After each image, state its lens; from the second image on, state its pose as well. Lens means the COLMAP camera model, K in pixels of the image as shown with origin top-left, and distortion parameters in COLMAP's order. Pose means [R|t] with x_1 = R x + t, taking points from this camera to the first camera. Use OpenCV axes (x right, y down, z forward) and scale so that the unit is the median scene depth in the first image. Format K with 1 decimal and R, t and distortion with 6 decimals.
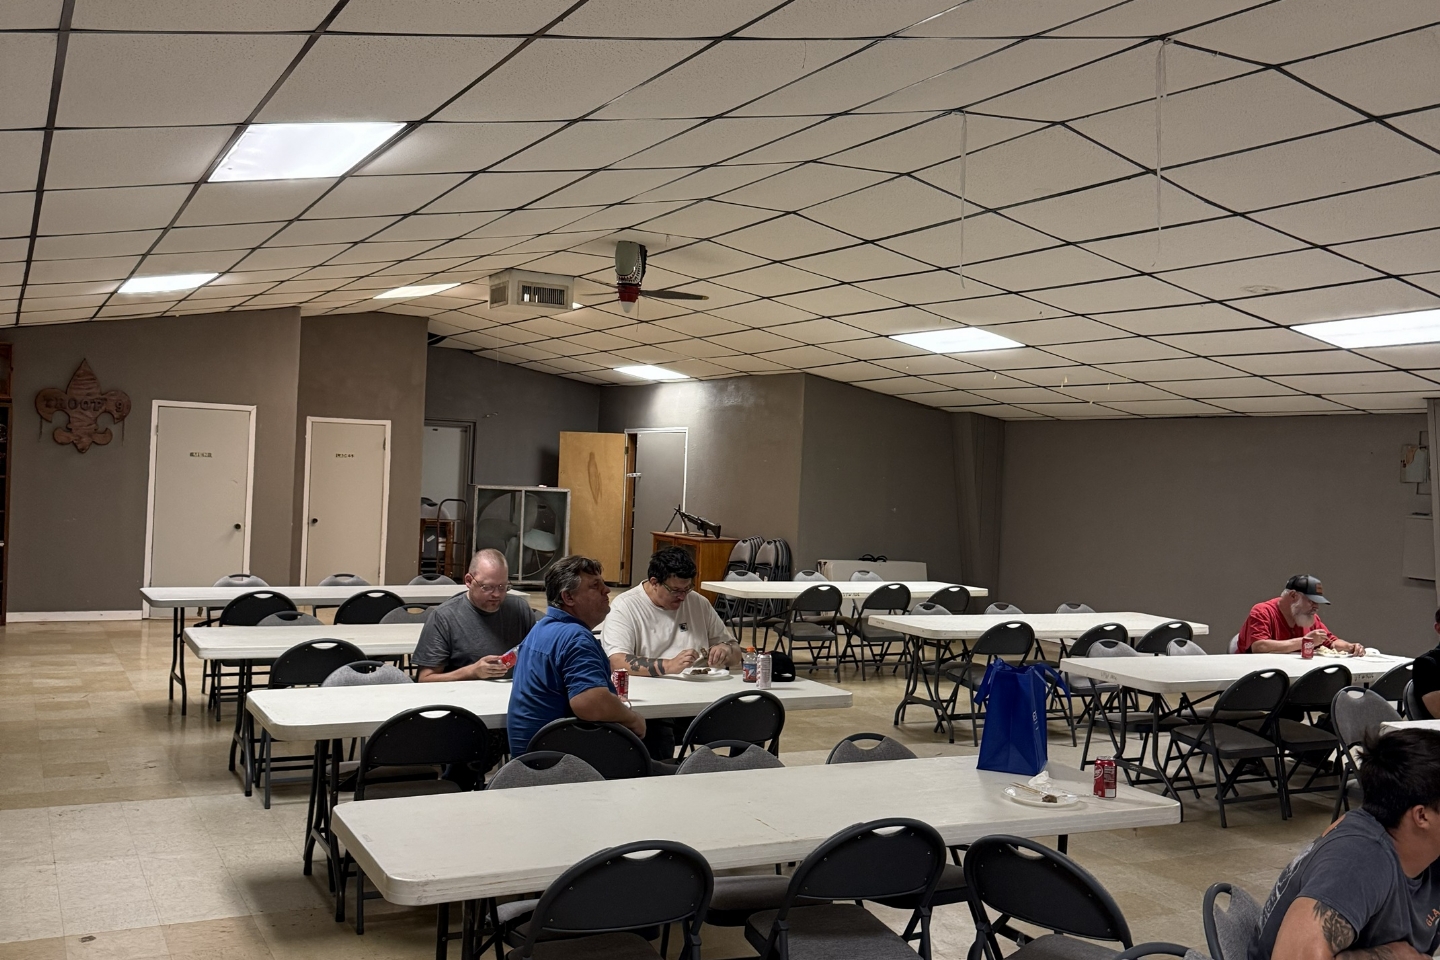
lens RADIAL K [[1342.0, 0, 714.7], [0, 1342.0, 484.1], [0, 0, 1]] dist [0.138401, -0.290888]
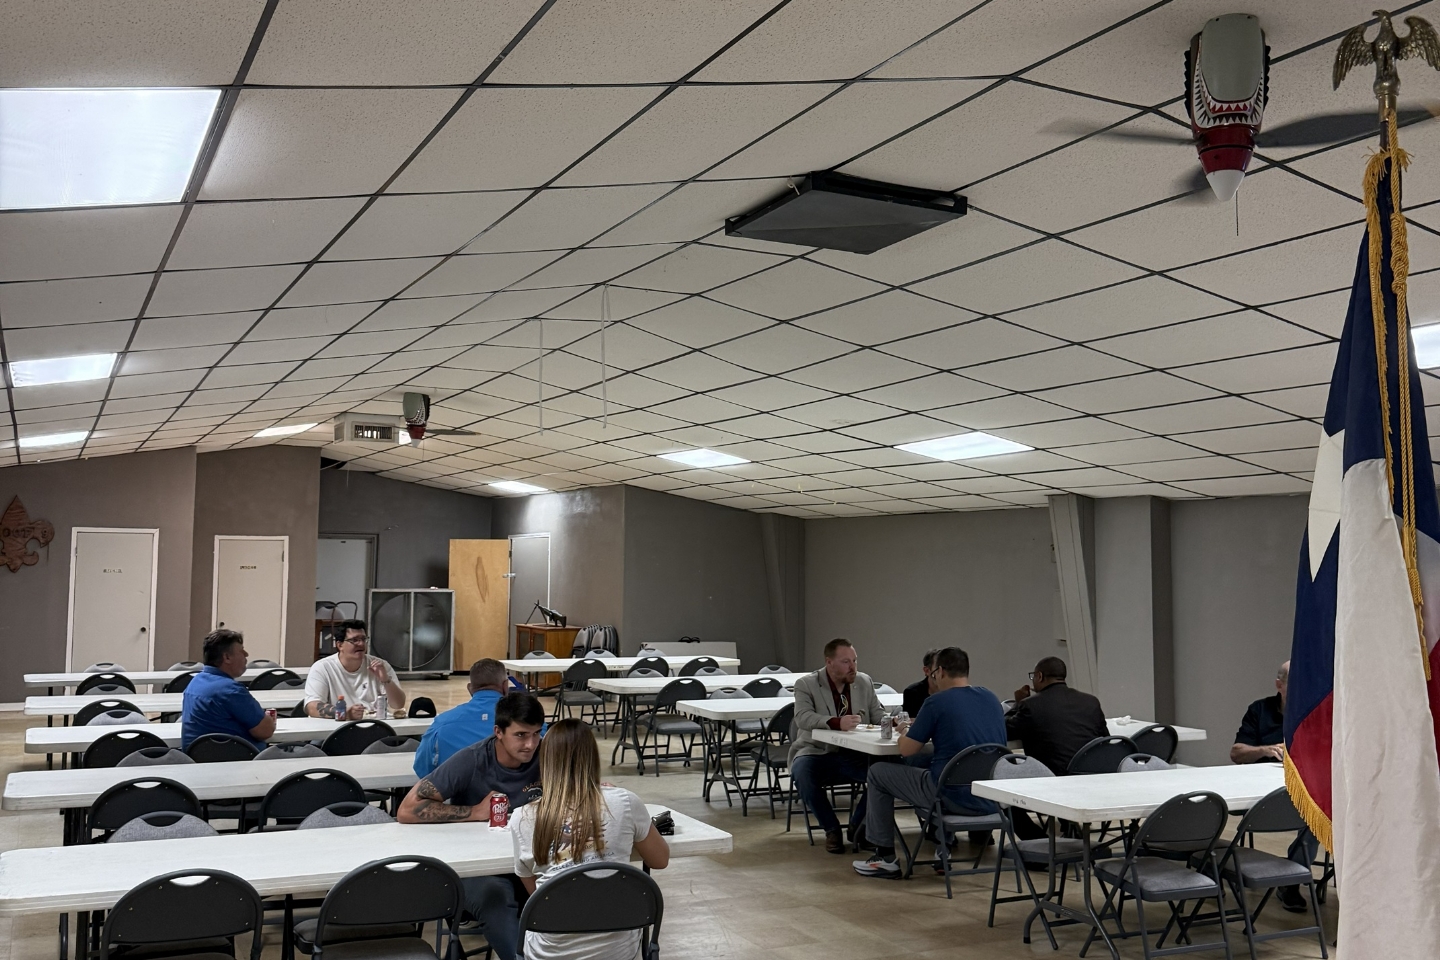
lens RADIAL K [[1342.0, 0, 714.7], [0, 1342.0, 484.1], [0, 0, 1]] dist [0.138401, -0.290888]
pose [[0.999256, -0.033045, -0.019866, 0.302275], [0.031515, 0.996837, -0.072955, 0.010843], [0.022214, 0.072274, 0.997137, -0.325923]]
